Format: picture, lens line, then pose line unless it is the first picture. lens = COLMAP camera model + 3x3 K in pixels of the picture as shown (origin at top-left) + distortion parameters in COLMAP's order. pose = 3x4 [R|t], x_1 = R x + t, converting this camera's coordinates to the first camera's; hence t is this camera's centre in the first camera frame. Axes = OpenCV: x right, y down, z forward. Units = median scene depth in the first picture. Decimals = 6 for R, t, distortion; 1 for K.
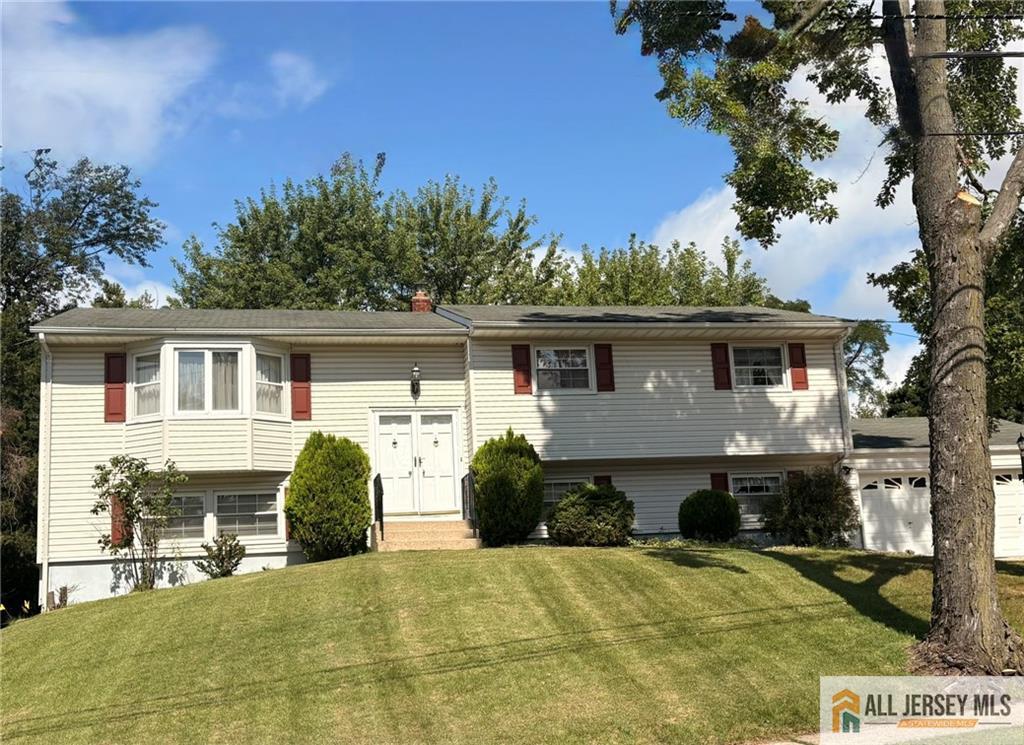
lens RADIAL K [[1249.2, 0, 560.6], [0, 1249.2, 372.9], [0, 0, 1]] dist [0.189776, -0.660455]
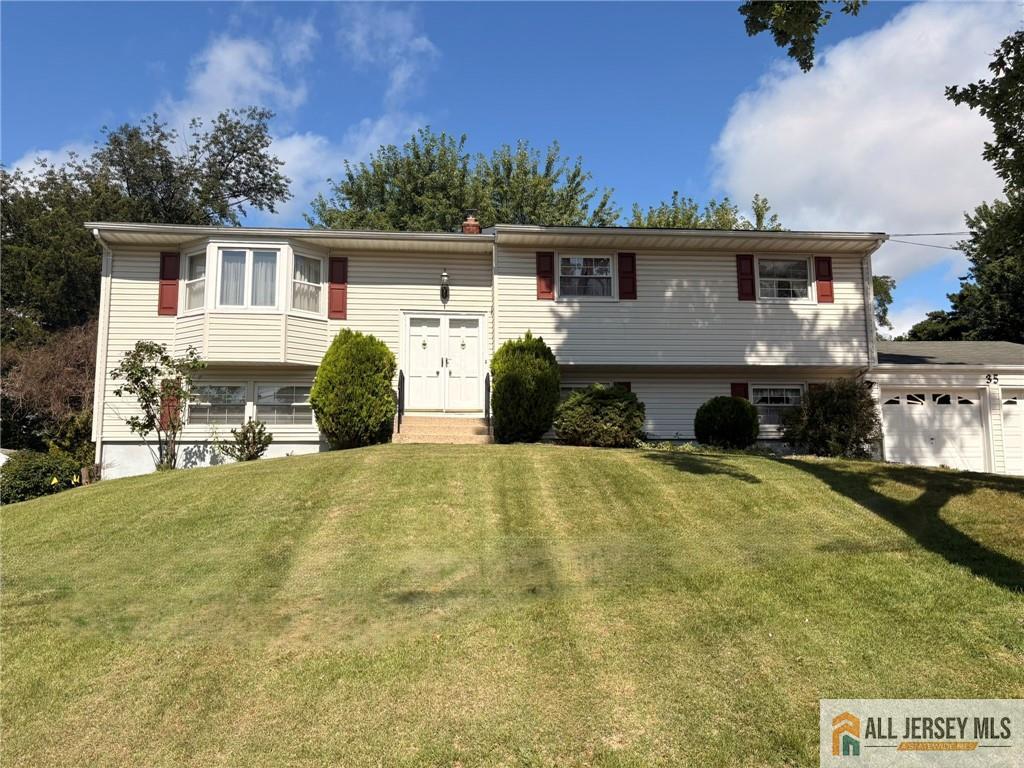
lens RADIAL K [[824.1, 0, 516.3], [0, 824.1, 382.9], [0, 0, 1]] dist [0.042529, -0.006719]
pose [[0.988765, 0.029457, -0.146550, 0.049303], [-0.021581, 0.998251, 0.055045, 0.050204], [0.147915, -0.051264, 0.987671, 0.331705]]
